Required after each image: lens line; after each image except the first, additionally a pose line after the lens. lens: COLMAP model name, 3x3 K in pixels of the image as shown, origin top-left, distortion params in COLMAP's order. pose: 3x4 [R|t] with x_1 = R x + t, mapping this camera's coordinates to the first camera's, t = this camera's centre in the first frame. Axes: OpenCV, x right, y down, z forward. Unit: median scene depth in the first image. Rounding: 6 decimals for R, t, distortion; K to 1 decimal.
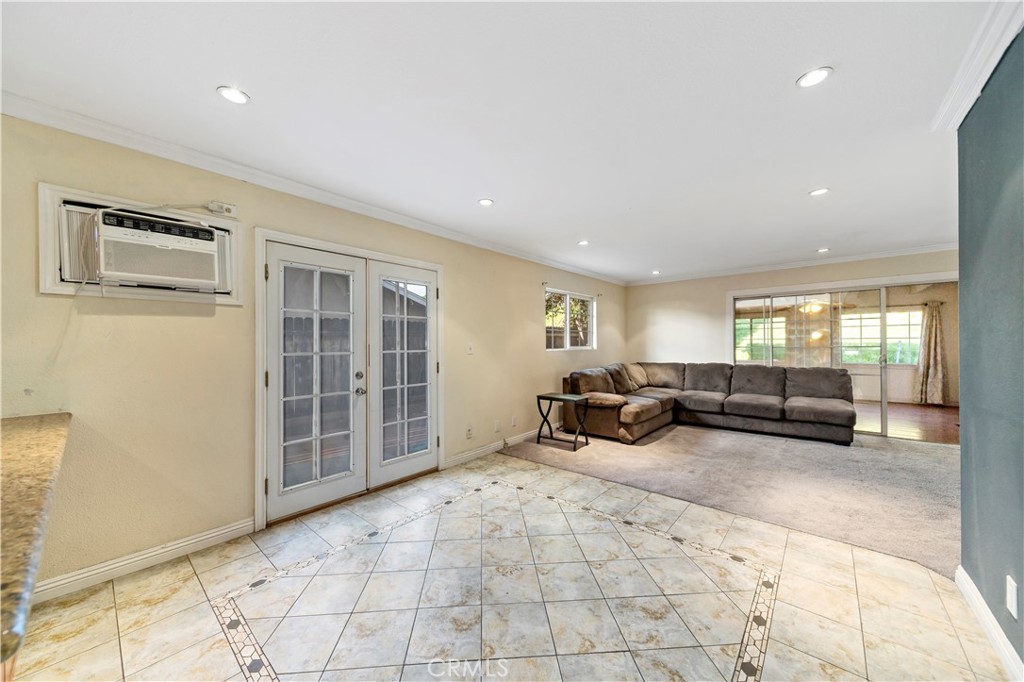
lens RADIAL K [[366.2, 0, 507.6], [0, 366.2, 343.0], [0, 0, 1]] dist [0.015732, -0.003841]
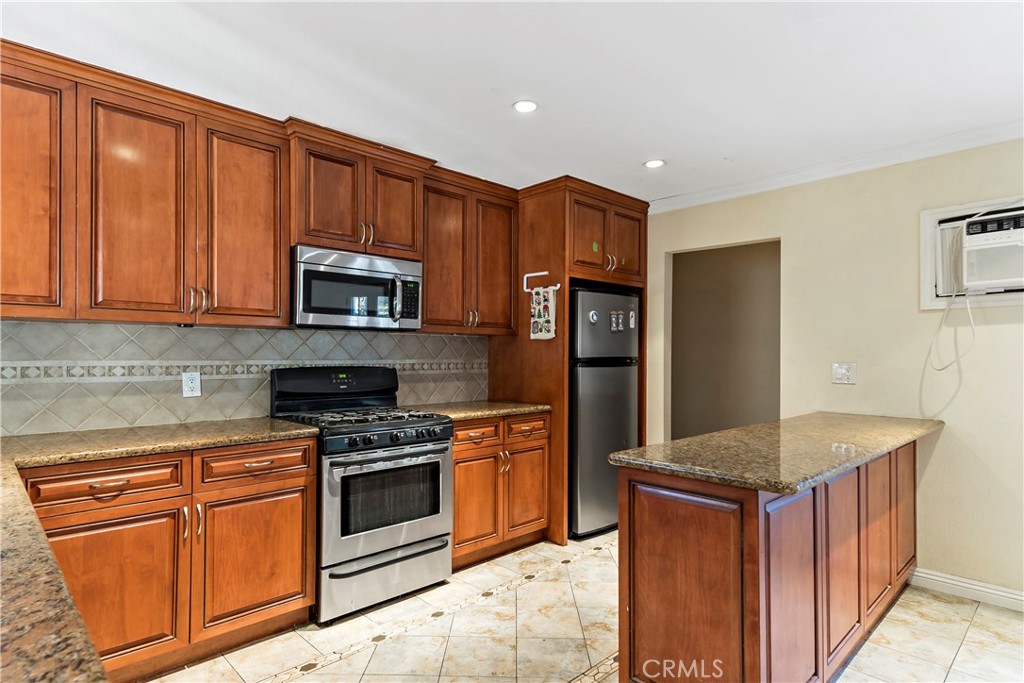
lens RADIAL K [[555.2, 0, 497.7], [0, 555.2, 352.0], [0, 0, 1]] dist [0.028326, -0.011623]
pose [[-0.091465, -0.000846, -0.995808, 0.222393], [-0.002046, 0.999998, -0.000661, -0.001652], [0.995806, 0.001977, -0.091466, -0.047062]]
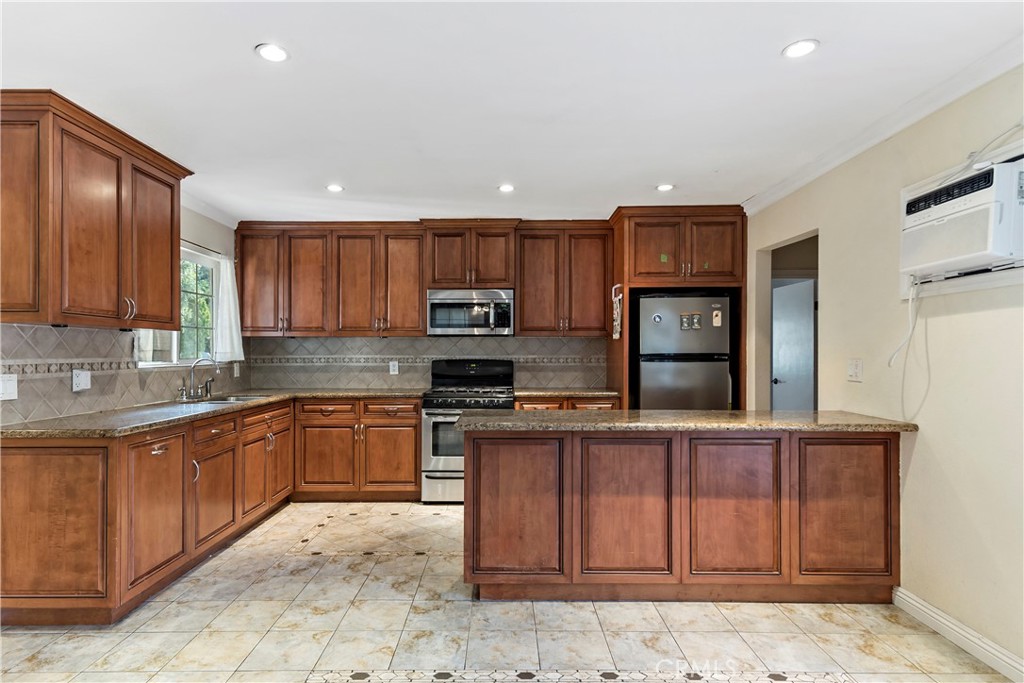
lens RADIAL K [[555.2, 0, 497.9], [0, 555.2, 351.6], [0, 0, 1]] dist [0.028326, -0.011623]
pose [[-0.760384, 0.004786, -0.649456, 0.224237], [0.004335, 0.999988, 0.002294, -0.001262], [0.649459, -0.001071, -0.760396, 0.587888]]
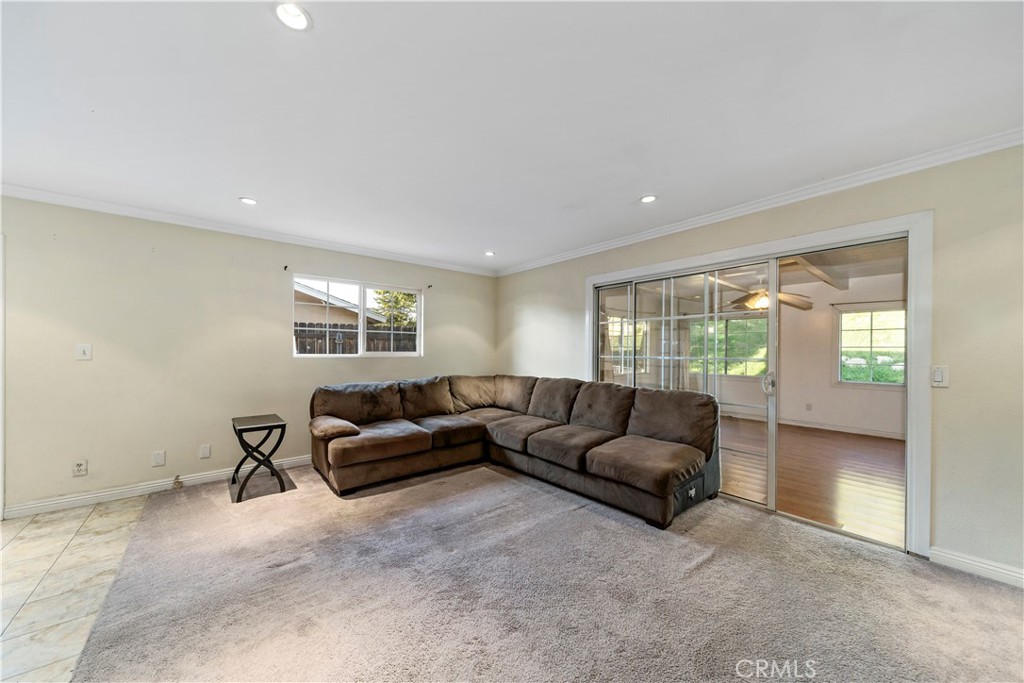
lens RADIAL K [[366.2, 0, 515.8], [0, 366.2, 349.0], [0, 0, 1]] dist [0.015732, -0.003841]
pose [[0.984287, 0.011998, -0.176166, 0.775965], [-0.011612, 0.999927, 0.003221, -0.003227], [0.176192, -0.001125, 0.984355, 0.380934]]
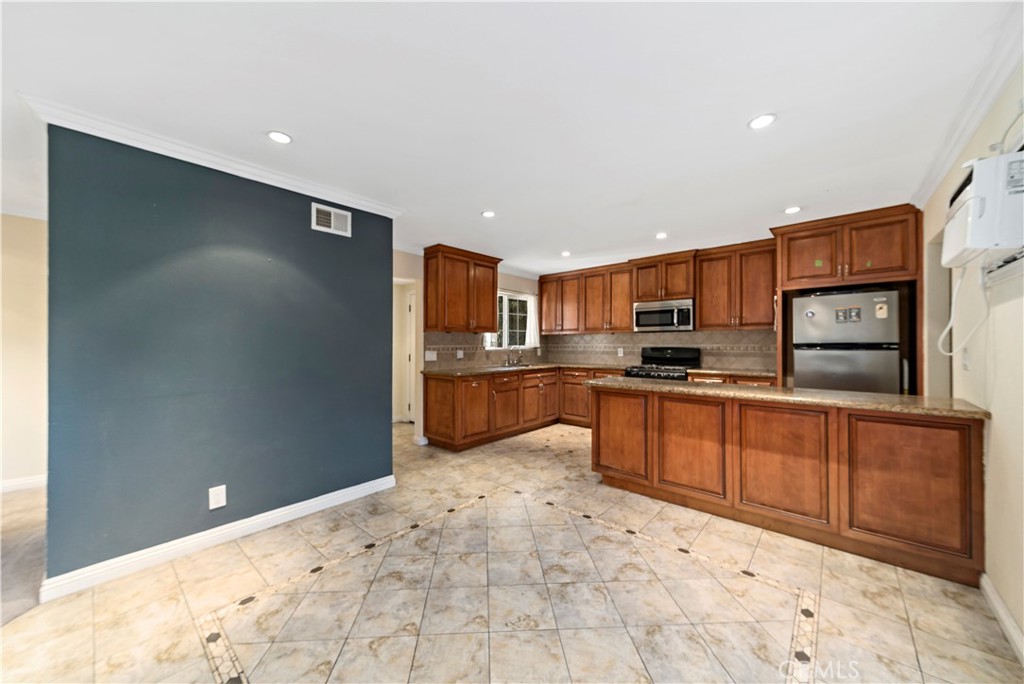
lens RADIAL K [[366.2, 0, 500.4], [0, 366.2, 344.3], [0, 0, 1]] dist [0.015732, -0.003841]
pose [[-0.999663, 0.007698, 0.024807, 0.012420], [0.007769, 0.999966, 0.002739, 0.000945], [-0.024785, 0.002931, -0.999689, 0.830672]]
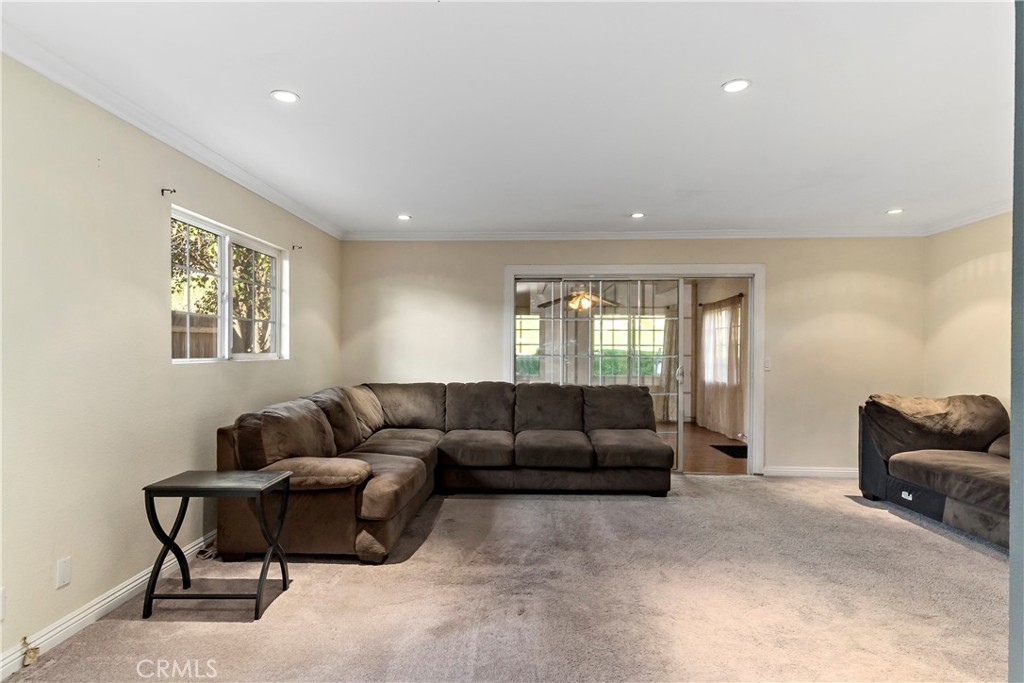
lens RADIAL K [[555.2, 0, 500.8], [0, 555.2, 358.8], [0, 0, 1]] dist [0.028326, -0.011623]
pose [[0.790364, -0.000342, 0.612638, 0.018983], [-0.012027, 0.999798, 0.016074, 0.001835], [-0.612520, -0.020073, 0.790200, 0.346693]]
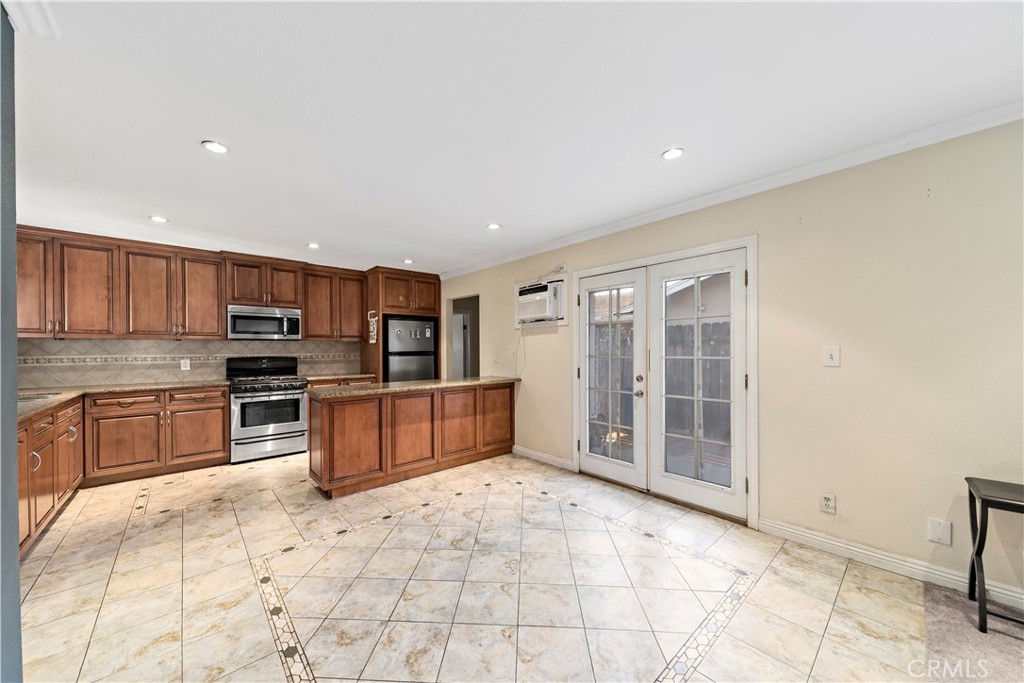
lens RADIAL K [[366.2, 0, 506.1], [0, 366.2, 352.9], [0, 0, 1]] dist [0.015732, -0.003841]
pose [[-0.134694, 0.012703, -0.990806, 0.476037], [0.007723, 0.999901, 0.011770, -0.001204], [0.990857, -0.006067, -0.134779, 0.516645]]
